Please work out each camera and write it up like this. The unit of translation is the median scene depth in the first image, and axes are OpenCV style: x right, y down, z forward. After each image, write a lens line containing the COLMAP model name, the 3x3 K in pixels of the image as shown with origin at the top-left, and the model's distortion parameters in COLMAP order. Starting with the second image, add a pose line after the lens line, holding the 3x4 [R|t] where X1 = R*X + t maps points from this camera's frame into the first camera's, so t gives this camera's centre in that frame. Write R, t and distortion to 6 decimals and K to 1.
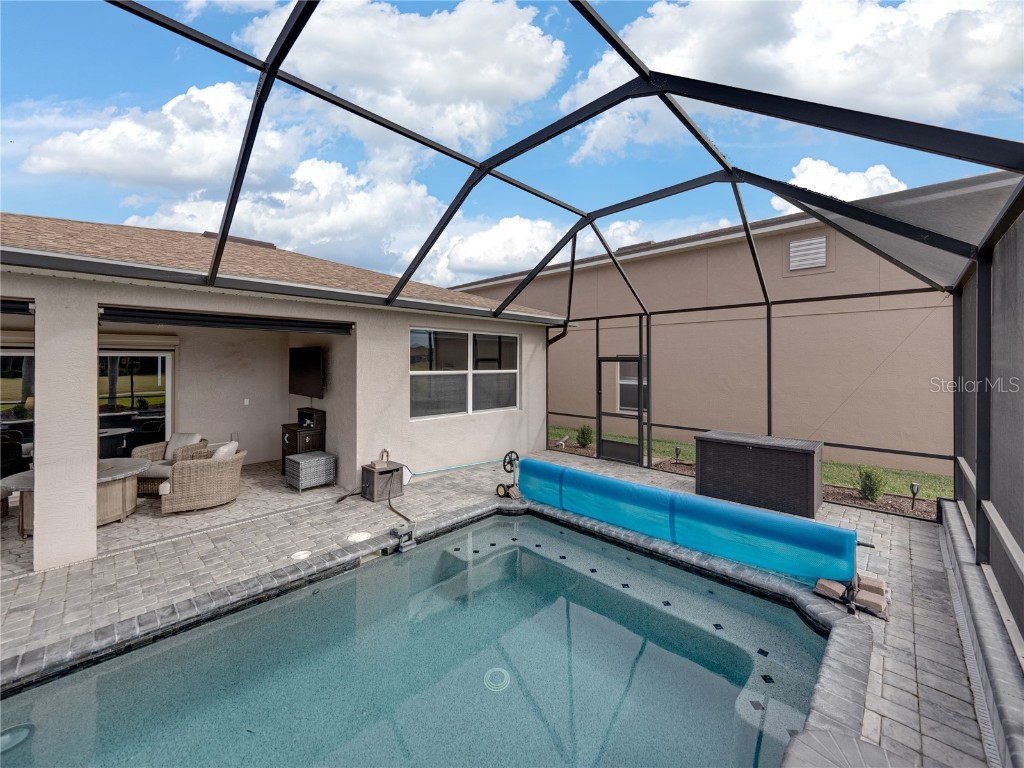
lens RADIAL K [[404.1, 0, 515.2], [0, 404.1, 362.1], [0, 0, 1]] dist [-0.001899, -0.000133]
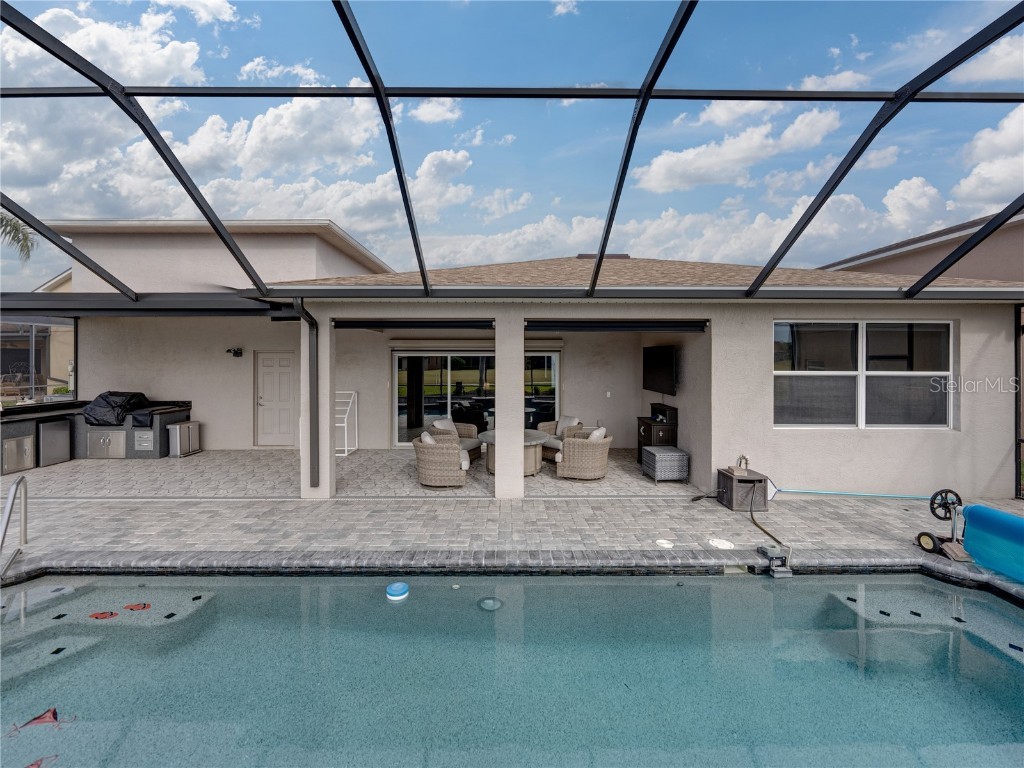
lens RADIAL K [[403.1, 0, 512.2], [0, 403.1, 359.8], [0, 0, 1]] dist [-0.001273, -0.000268]
pose [[0.700835, 0.000374, -0.713324, -0.041492], [-0.001166, 0.999999, -0.000621, -0.000108], [0.713323, 0.001267, 0.700835, -0.014277]]
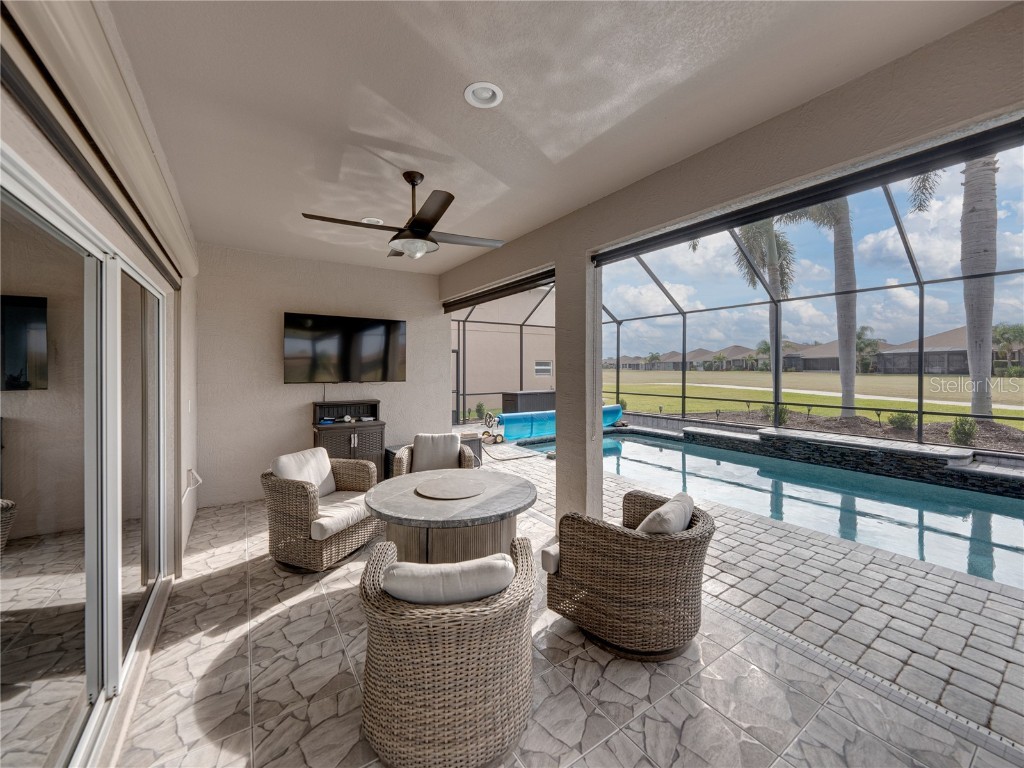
lens RADIAL K [[404.1, 0, 515.2], [0, 404.1, 362.1], [0, 0, 1]] dist [-0.001899, -0.000133]
pose [[0.201332, 0.011605, 0.979454, -1.416161], [0.005085, 0.999904, -0.012893, 0.068840], [-0.979510, 0.007576, 0.201253, 0.659600]]
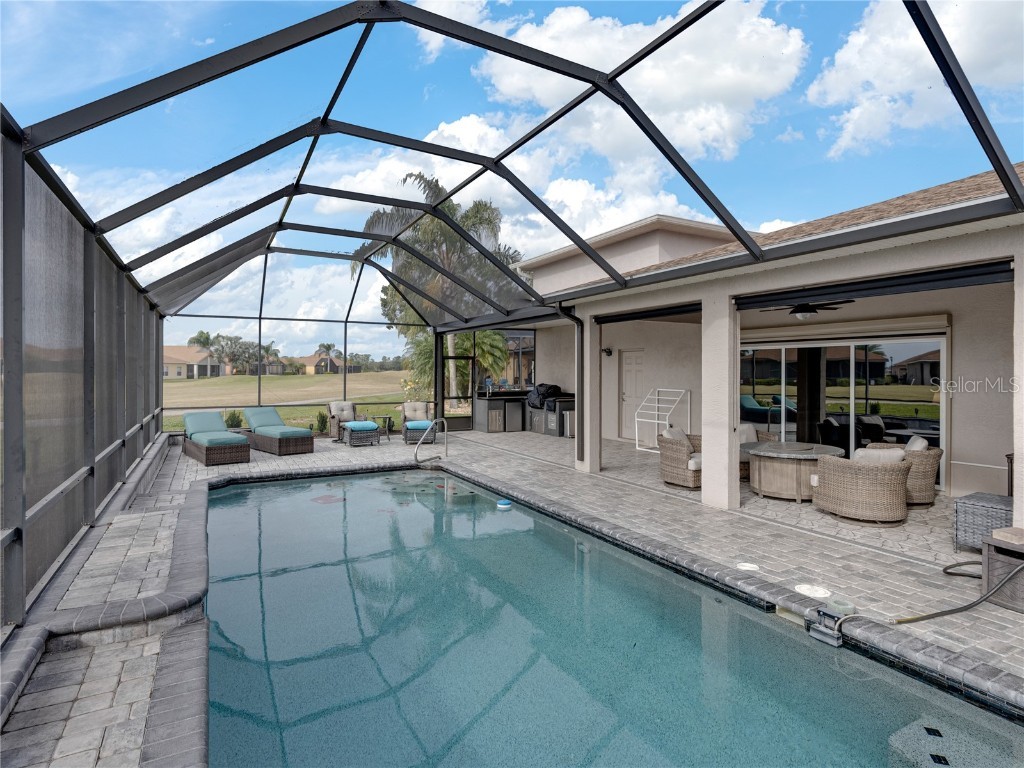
lens RADIAL K [[562.2, 0, 514.9], [0, 562.2, 370.5], [0, 0, 1]] dist [0.012619, 0.000352]
pose [[-0.293662, -0.001948, -0.955907, 0.512763], [-0.003319, 0.999994, -0.001018, 0.054402], [0.955904, 0.002873, -0.293666, 0.625920]]
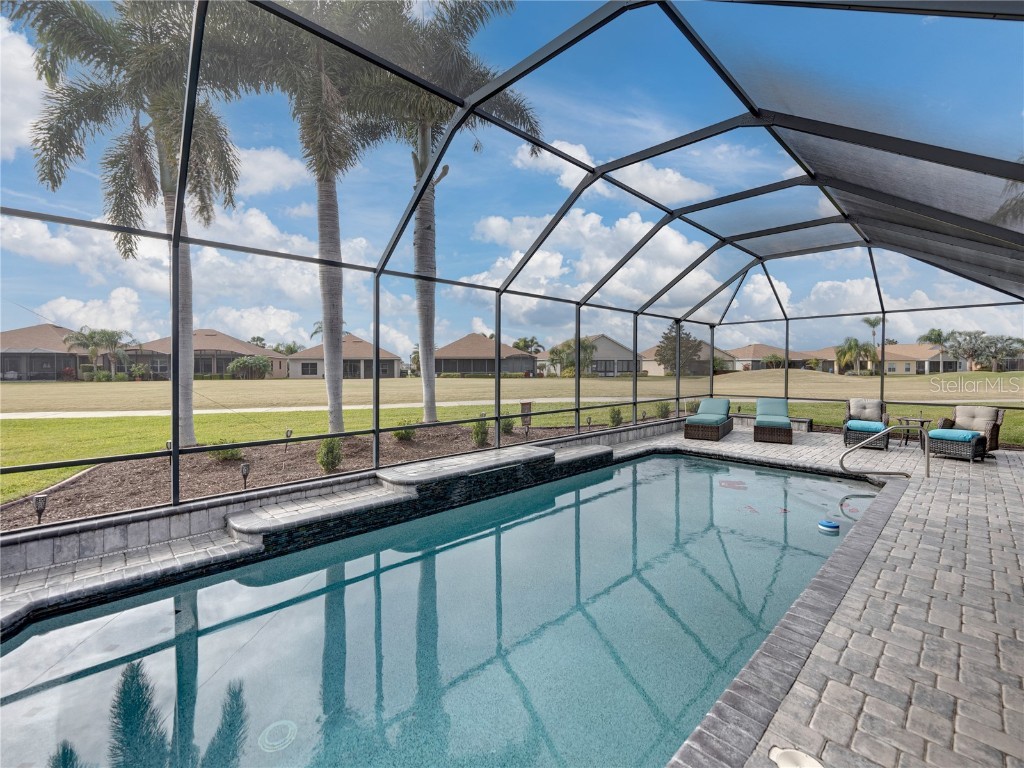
lens RADIAL K [[440.7, 0, 510.0], [0, 440.7, 381.1], [0, 0, 1]] dist [-0.000953, 0.000032]
pose [[-0.999176, 0.001593, 0.040547, -0.182336], [0.002860, 0.999509, 0.031203, 0.056559], [-0.040478, 0.031294, -0.998690, 1.017602]]
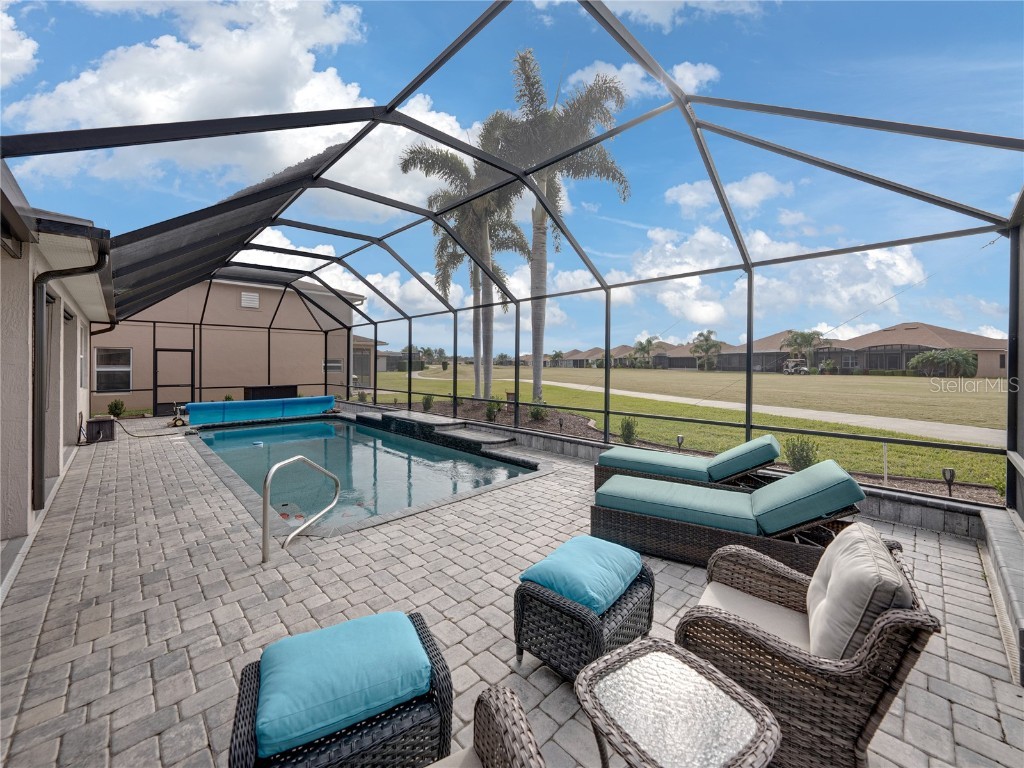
lens RADIAL K [[404.1, 0, 515.2], [0, 404.1, 362.1], [0, 0, 1]] dist [-0.001899, -0.000133]
pose [[0.023314, 0.003871, 0.999721, -1.757359], [-0.001038, 0.999992, -0.003848, 0.061304], [-0.999728, -0.000948, 0.023318, -0.499560]]
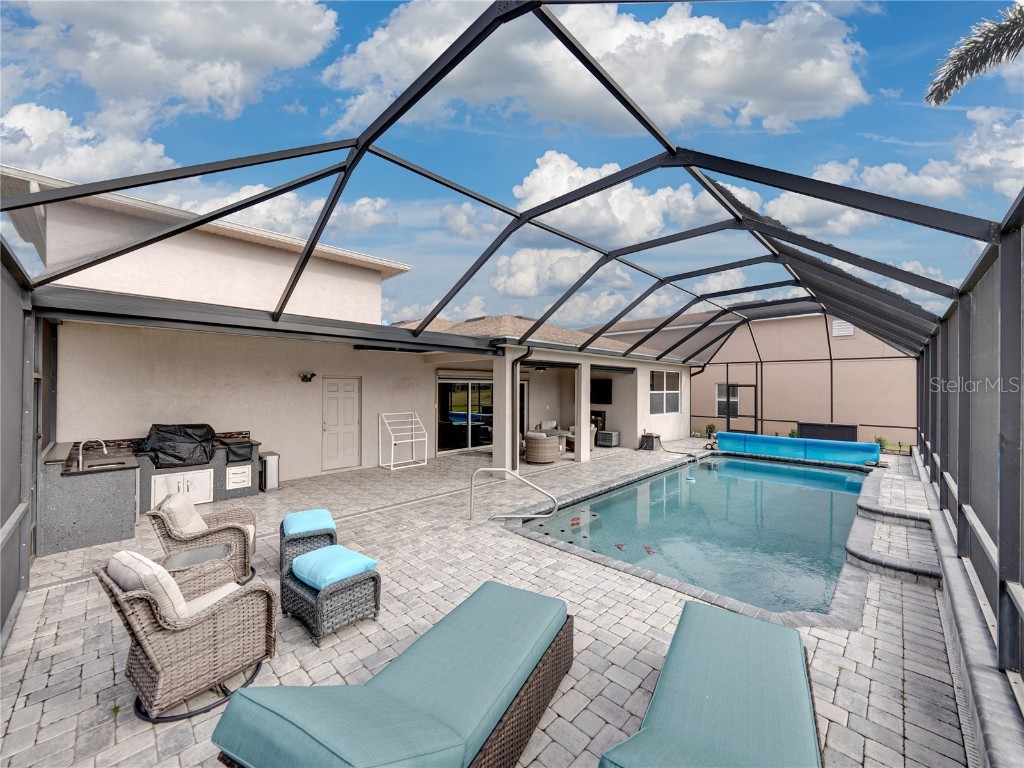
lens RADIAL K [[397.8, 0, 509.2], [0, 397.8, 382.7], [0, 0, 1]] dist [-0.002201, 0.000095]
pose [[0.999976, 0.004892, -0.004956, -1.099077], [-0.004939, 0.999943, -0.009498, 0.003076], [0.004909, 0.009522, 0.999943, -1.140784]]
